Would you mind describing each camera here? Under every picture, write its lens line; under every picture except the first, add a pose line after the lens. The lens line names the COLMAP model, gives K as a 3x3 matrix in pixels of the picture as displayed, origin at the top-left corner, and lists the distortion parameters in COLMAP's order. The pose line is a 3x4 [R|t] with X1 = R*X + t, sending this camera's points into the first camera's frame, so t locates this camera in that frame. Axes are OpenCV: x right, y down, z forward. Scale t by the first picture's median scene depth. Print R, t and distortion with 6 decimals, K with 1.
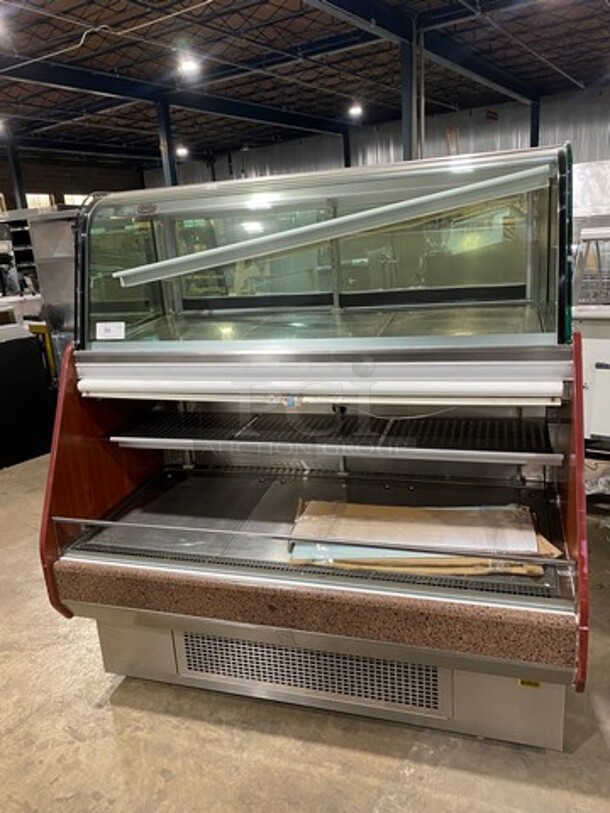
lens RADIAL K [[615.5, 0, 305.0], [0, 615.5, 406.5], [0, 0, 1]] dist [0.003457, 0.002933]
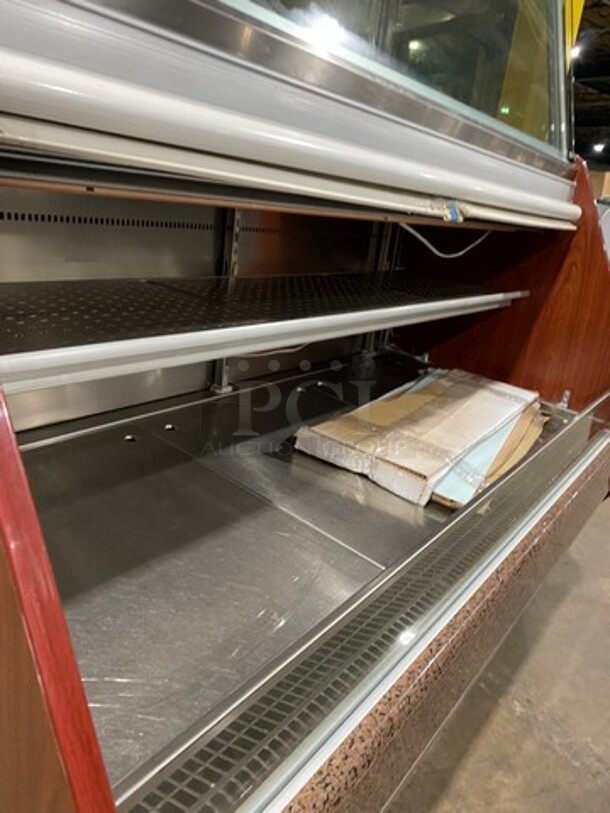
lens RADIAL K [[618.4, 0, 297.5], [0, 618.4, 406.0], [0, 0, 1]] dist [0.011944, 0.003808]
pose [[0.325803, -0.195298, 0.925046, -0.539150], [0.115507, 0.979325, 0.166075, 0.046398], [-0.938355, 0.052742, 0.341626, 0.897477]]
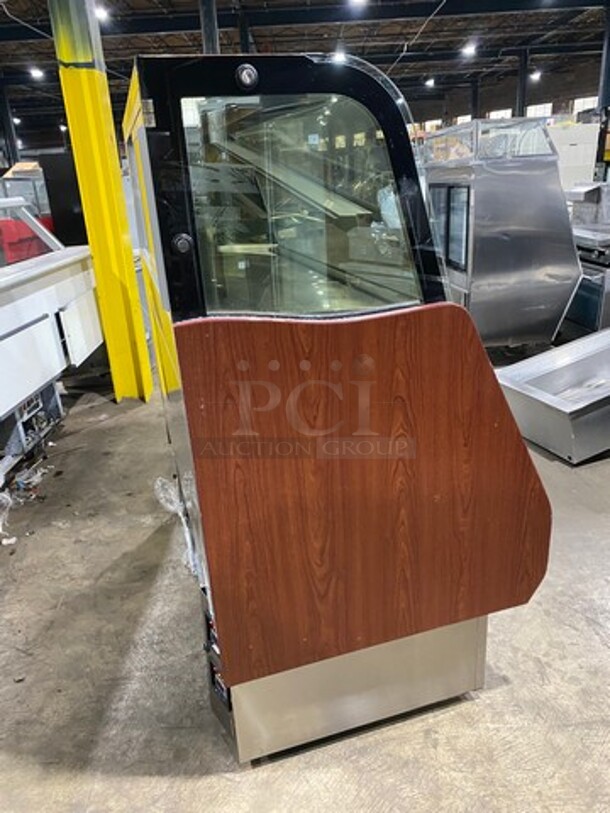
lens RADIAL K [[614.4, 0, 303.4], [0, 614.4, 401.8], [0, 0, 1]] dist [0.000219, -0.002712]
pose [[-0.550492, -0.197333, 0.811184, -0.901279], [0.310270, 0.853705, 0.418234, -0.357248], [-0.775043, 0.481921, -0.408731, 1.540862]]
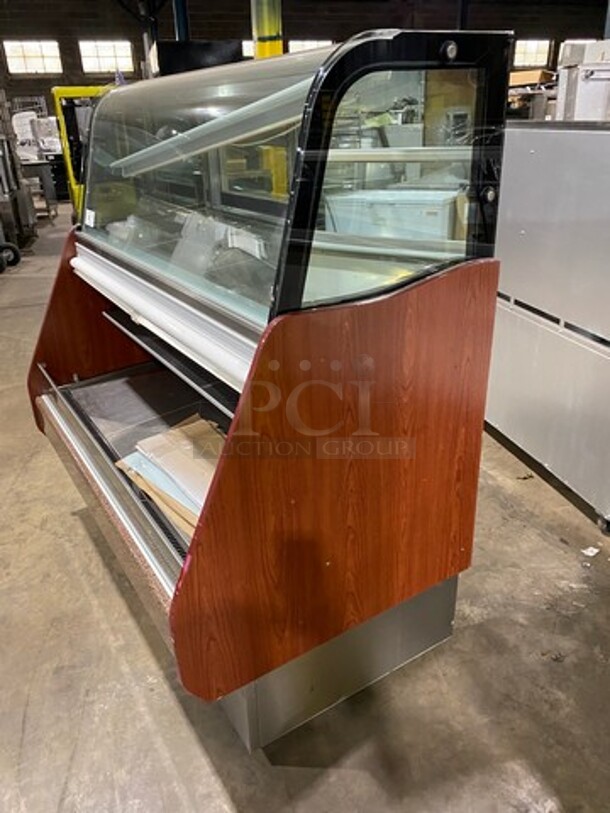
lens RADIAL K [[618.4, 0, 297.5], [0, 618.4, 406.0], [0, 0, 1]] dist [0.011944, 0.003808]
pose [[0.760438, 0.314486, -0.568184, 0.762310], [-0.190986, 0.944531, 0.267182, -0.182183], [0.620692, -0.094660, 0.778319, 0.331850]]
